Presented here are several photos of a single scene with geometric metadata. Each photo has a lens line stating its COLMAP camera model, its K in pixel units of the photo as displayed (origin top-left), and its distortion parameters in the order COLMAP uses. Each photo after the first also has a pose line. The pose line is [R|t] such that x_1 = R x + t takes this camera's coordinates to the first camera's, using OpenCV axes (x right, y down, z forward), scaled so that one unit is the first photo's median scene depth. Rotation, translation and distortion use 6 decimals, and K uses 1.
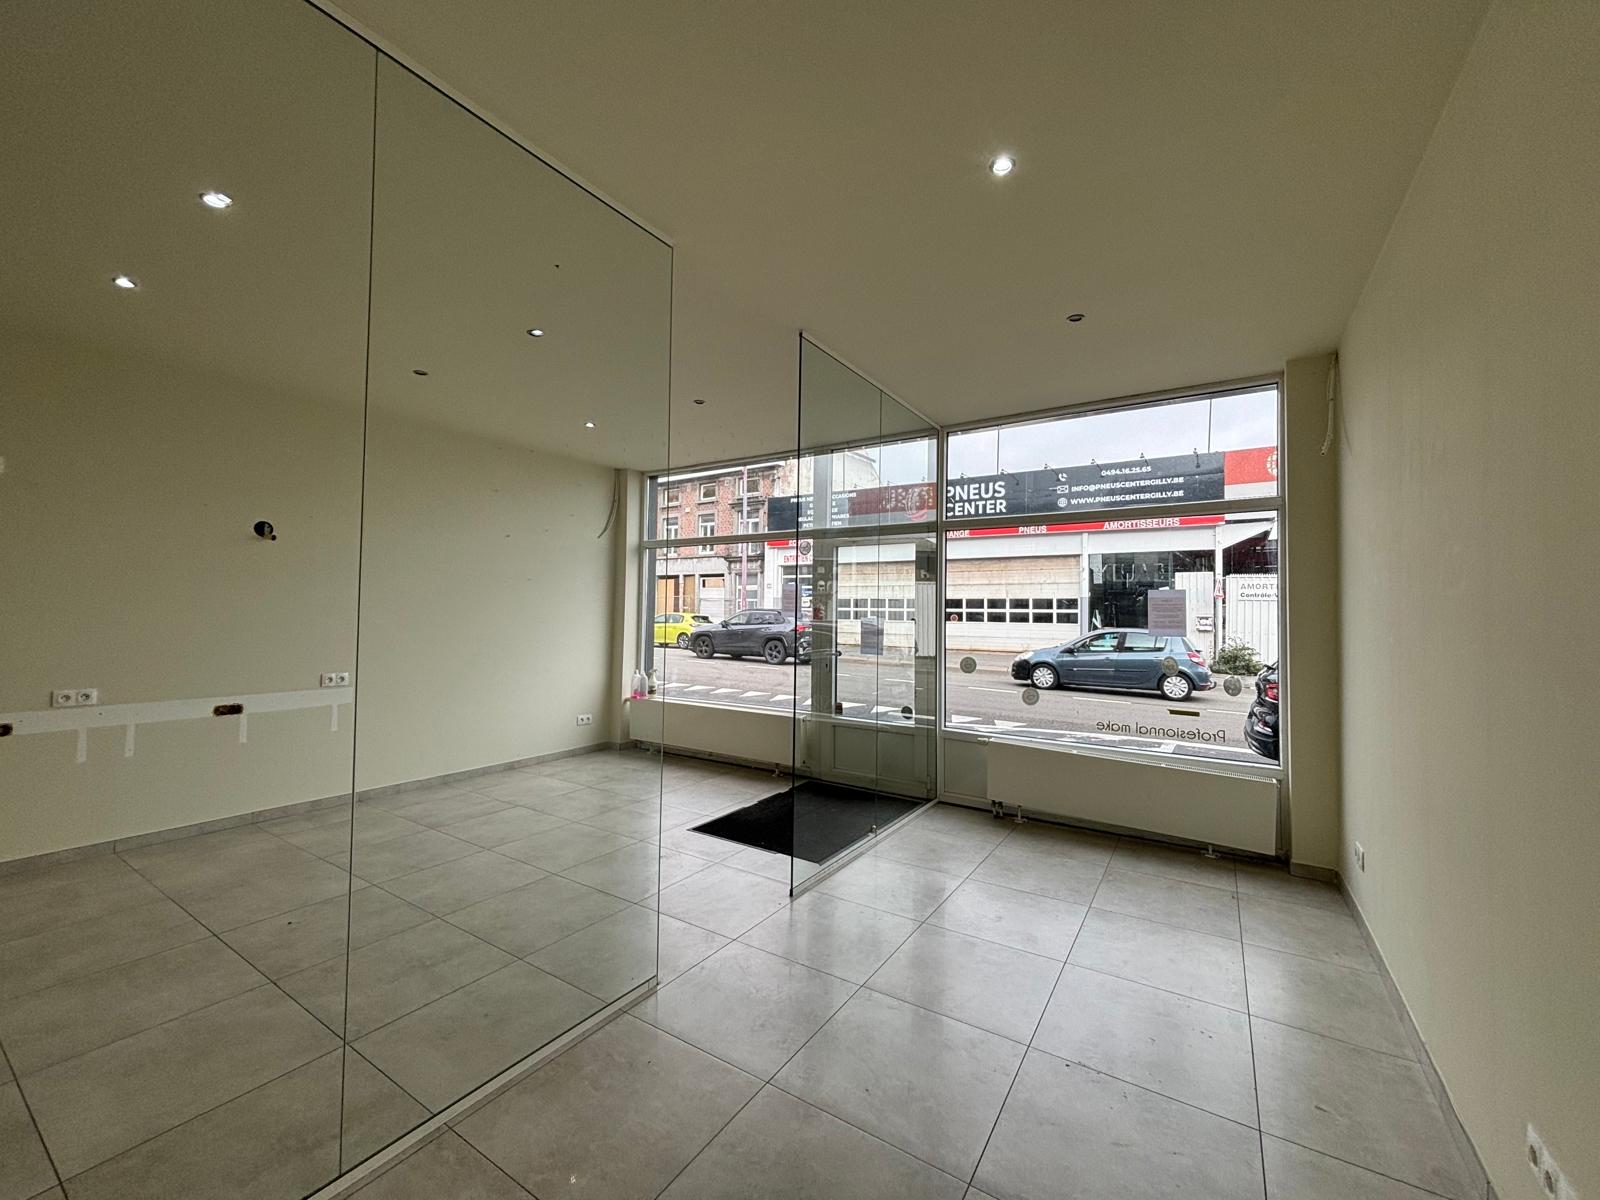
lens RADIAL K [[648.2, 0, 796.9], [0, 648.2, 592.3], [0, 0, 1]] dist [-0.000024, 0.001673]
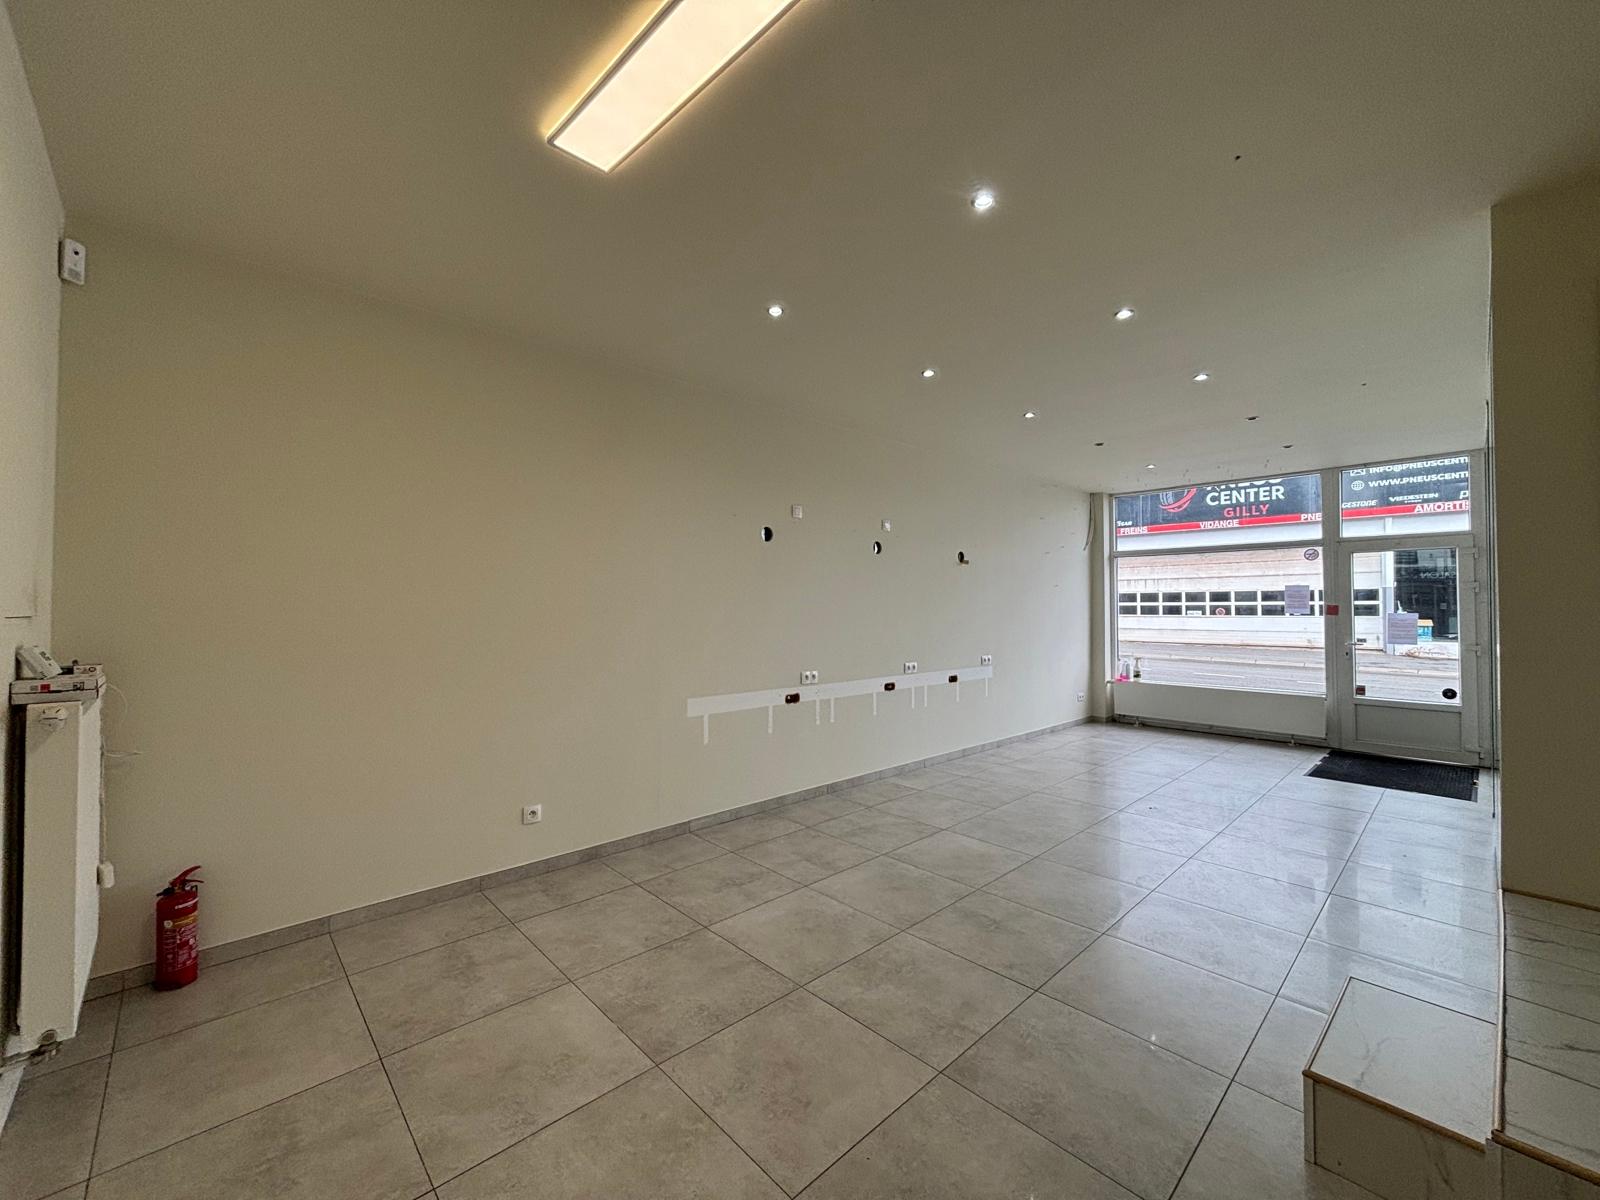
lens RADIAL K [[648.2, 0, 794.6], [0, 648.2, 599.1], [0, 0, 1]] dist [-0.000024, 0.001673]
pose [[0.971391, -0.013287, -0.237115, -0.156478], [0.017596, 0.999716, 0.016067, -0.005913], [0.236834, -0.019779, 0.971349, -0.094523]]
